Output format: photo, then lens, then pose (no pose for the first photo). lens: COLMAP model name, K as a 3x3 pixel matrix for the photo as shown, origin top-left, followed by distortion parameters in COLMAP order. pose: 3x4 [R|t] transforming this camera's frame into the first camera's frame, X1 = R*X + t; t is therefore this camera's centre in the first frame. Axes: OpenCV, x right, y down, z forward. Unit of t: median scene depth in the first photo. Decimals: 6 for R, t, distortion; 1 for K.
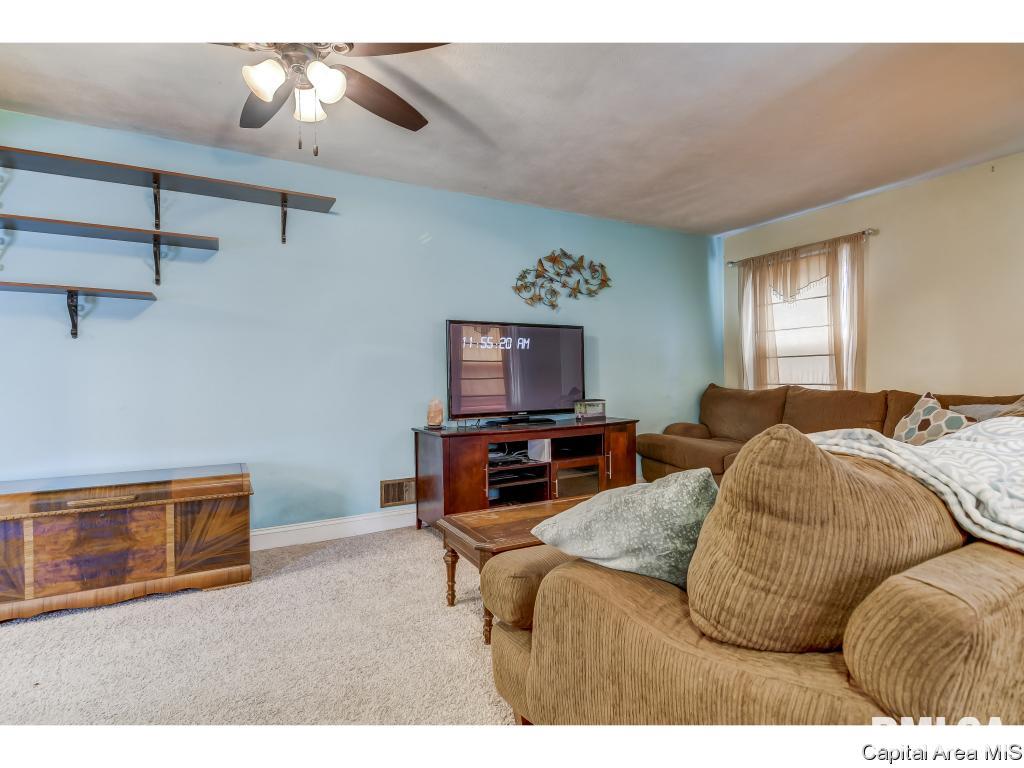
lens RADIAL K [[515.0, 0, 517.3], [0, 515.0, 383.5], [0, 0, 1]] dist [0.004771, -0.000767]
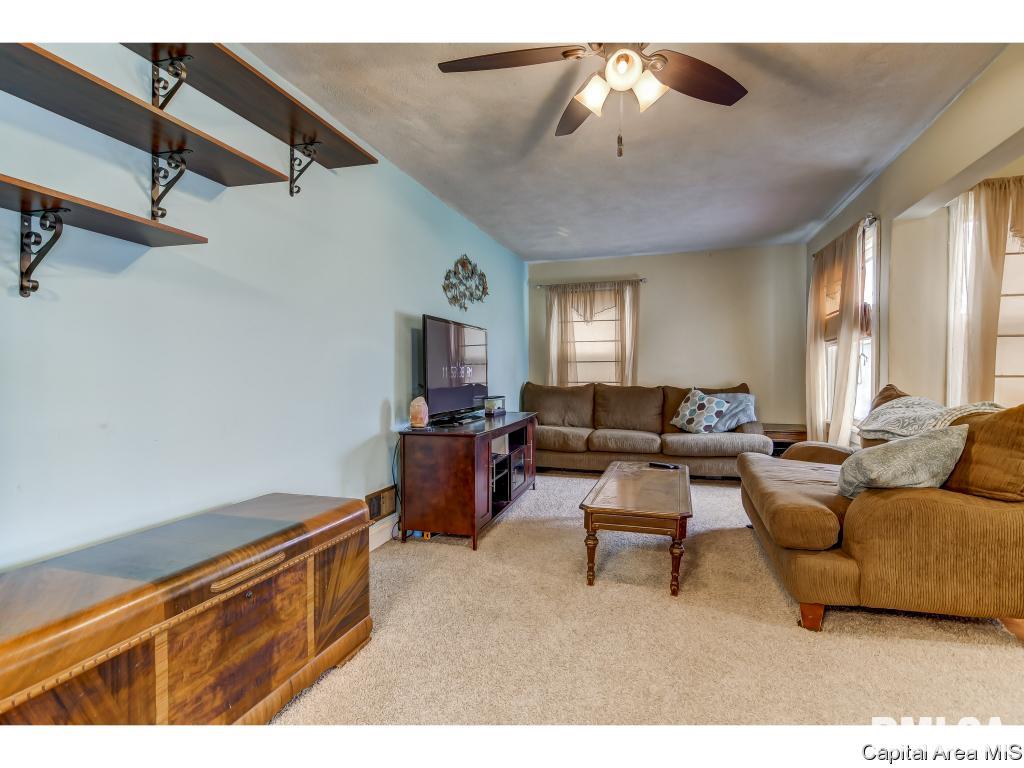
lens RADIAL K [[495.5, 0, 513.0], [0, 495.5, 384.8], [0, 0, 1]] dist [0.003049, -0.000042]
pose [[0.730222, -0.005764, 0.683186, -0.841057], [0.000139, 0.999966, 0.008288, -0.002778], [-0.683210, -0.005957, 0.730198, 0.297974]]
